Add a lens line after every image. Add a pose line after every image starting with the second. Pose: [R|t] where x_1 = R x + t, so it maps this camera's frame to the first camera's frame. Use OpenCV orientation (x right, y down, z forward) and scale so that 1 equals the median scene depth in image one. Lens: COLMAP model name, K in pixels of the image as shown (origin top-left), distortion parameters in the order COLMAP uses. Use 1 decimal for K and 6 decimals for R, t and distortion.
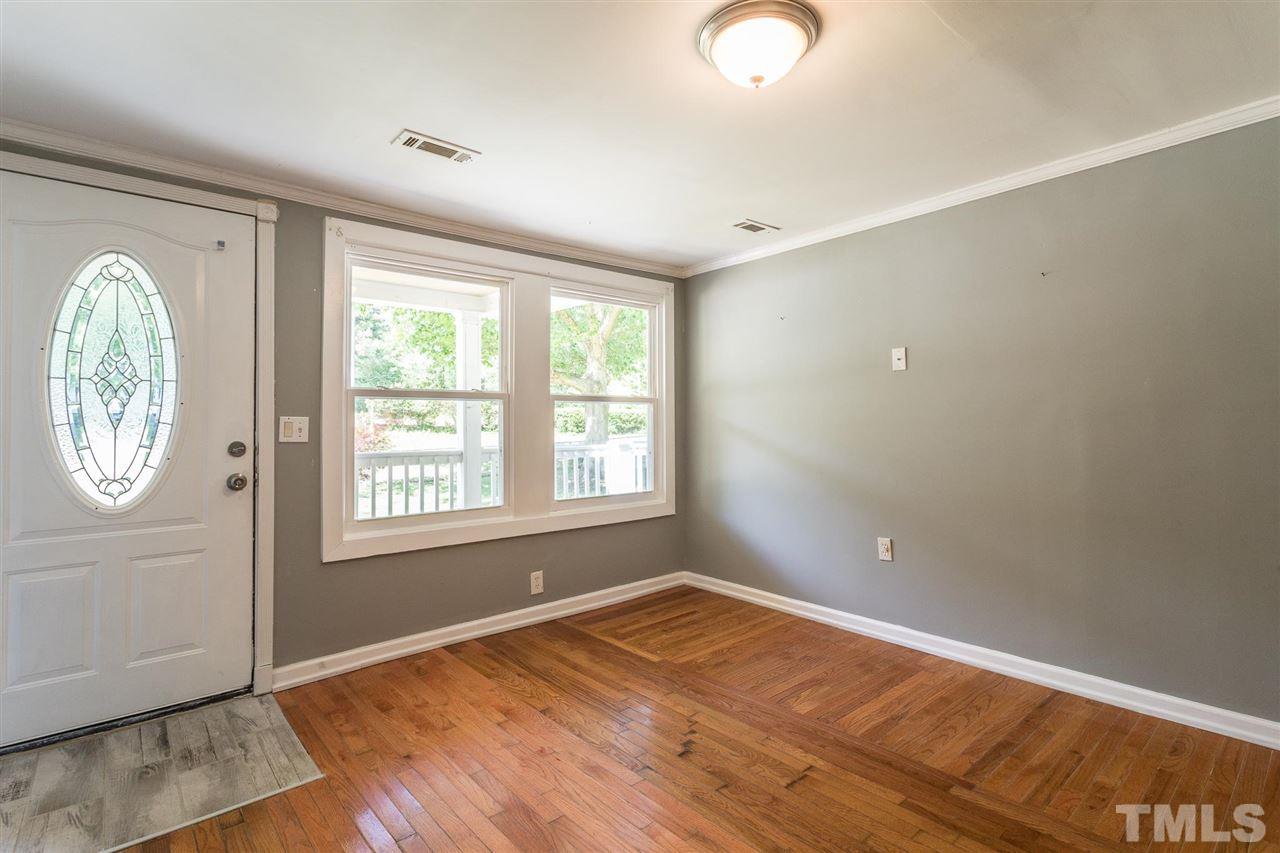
lens RADIAL K [[611.8, 0, 643.0], [0, 611.8, 415.1], [0, 0, 1]] dist [0.001364, -0.000063]
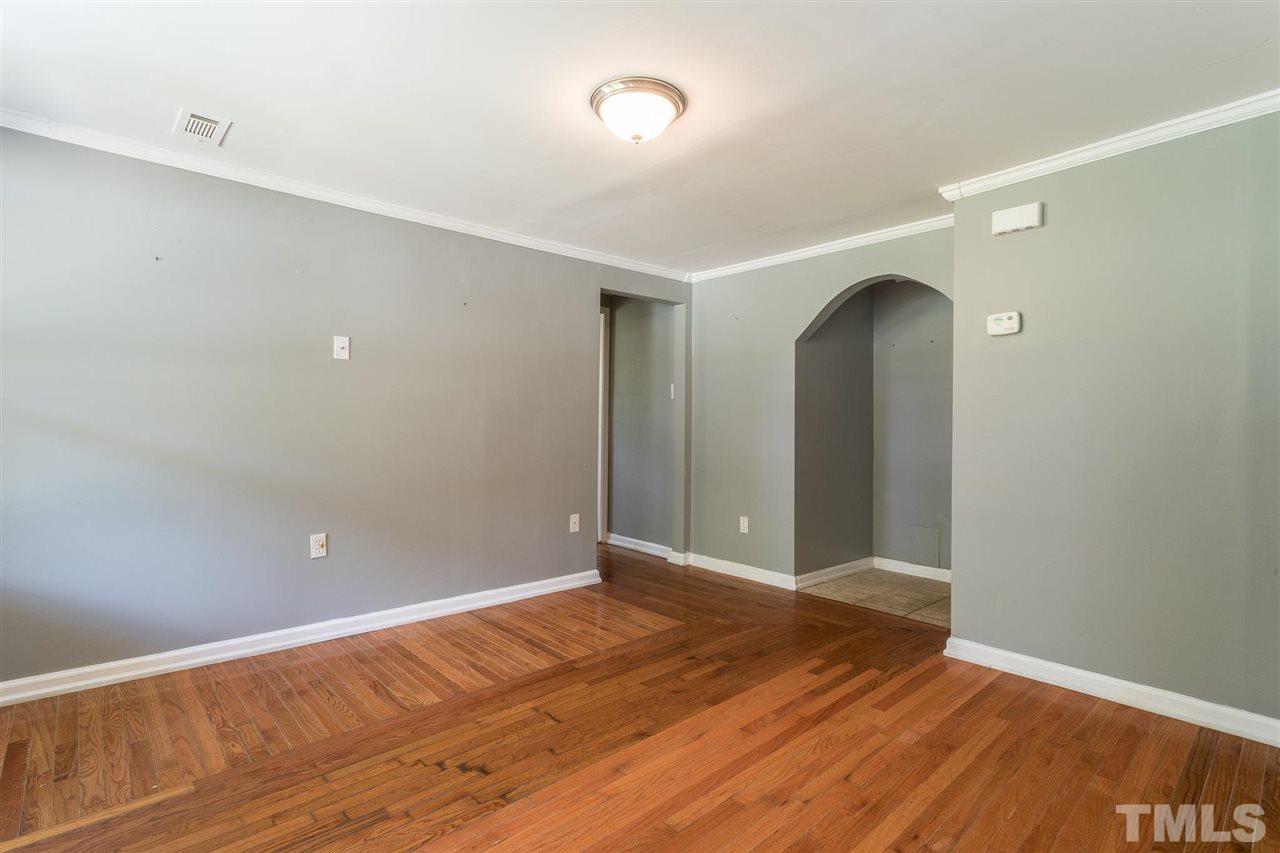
lens RADIAL K [[611.8, 0, 640.2], [0, 611.8, 426.5], [0, 0, 1]] dist [0.001364, -0.000063]
pose [[-0.022459, 0.000743, 0.999747, -0.648620], [-0.027330, 0.999626, -0.001357, 0.025456], [-0.999374, -0.027354, -0.022430, 0.609562]]
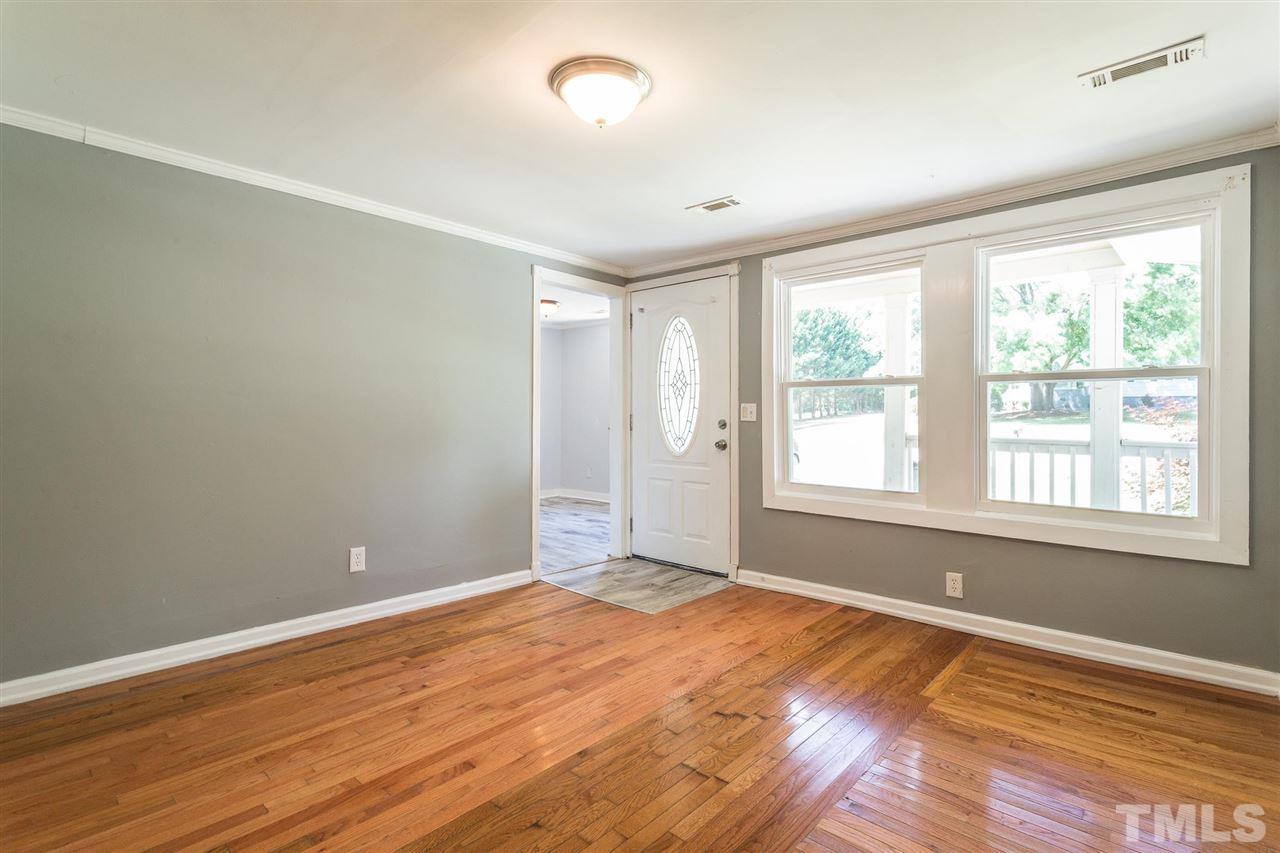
lens RADIAL K [[611.8, 0, 645.2], [0, 611.8, 423.7], [0, 0, 1]] dist [0.001364, -0.000063]
pose [[0.126586, 0.027193, -0.991583, 0.844145], [0.014019, 0.999475, 0.029199, 0.004180], [0.991857, -0.017597, 0.126138, 0.562312]]
